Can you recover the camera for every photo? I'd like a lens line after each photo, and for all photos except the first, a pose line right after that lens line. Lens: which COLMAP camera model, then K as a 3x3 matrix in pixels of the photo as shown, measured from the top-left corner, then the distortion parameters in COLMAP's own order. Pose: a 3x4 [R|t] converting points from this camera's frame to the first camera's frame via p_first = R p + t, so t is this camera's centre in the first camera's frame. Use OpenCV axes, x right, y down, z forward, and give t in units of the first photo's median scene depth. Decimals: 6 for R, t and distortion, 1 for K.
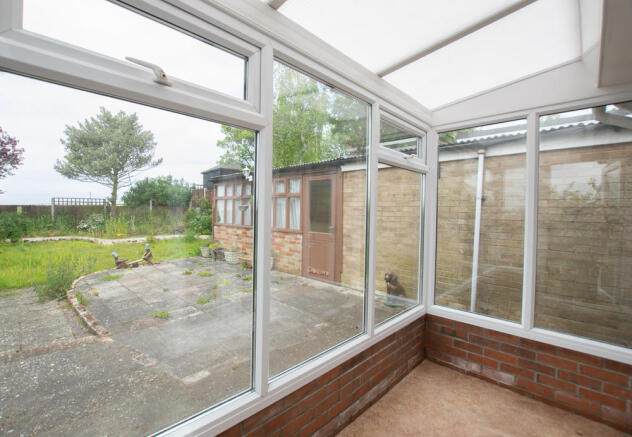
lens RADIAL K [[279.2, 0, 316.5], [0, 279.2, 216.2], [0, 0, 1]] dist [-0.017949, 0.000177]
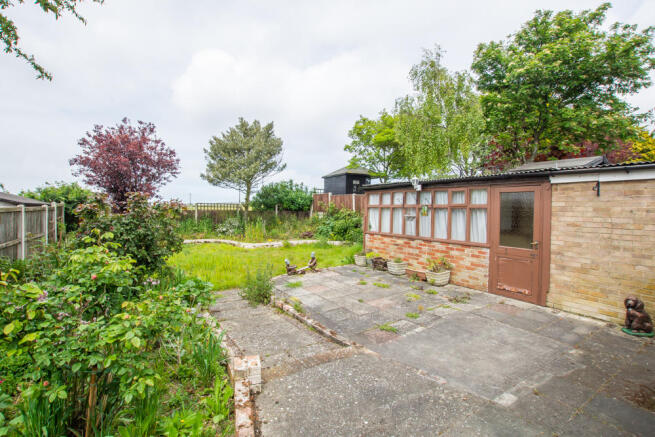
lens RADIAL K [[297.4, 0, 326.4], [0, 297.4, 213.5], [0, 0, 1]] dist [-0.021027, 0.000595]
pose [[0.981963, 0.008409, -0.188887, -0.364365], [-0.009452, 0.999945, -0.004621, -0.038969], [0.188838, 0.006323, 0.981988, -0.078553]]
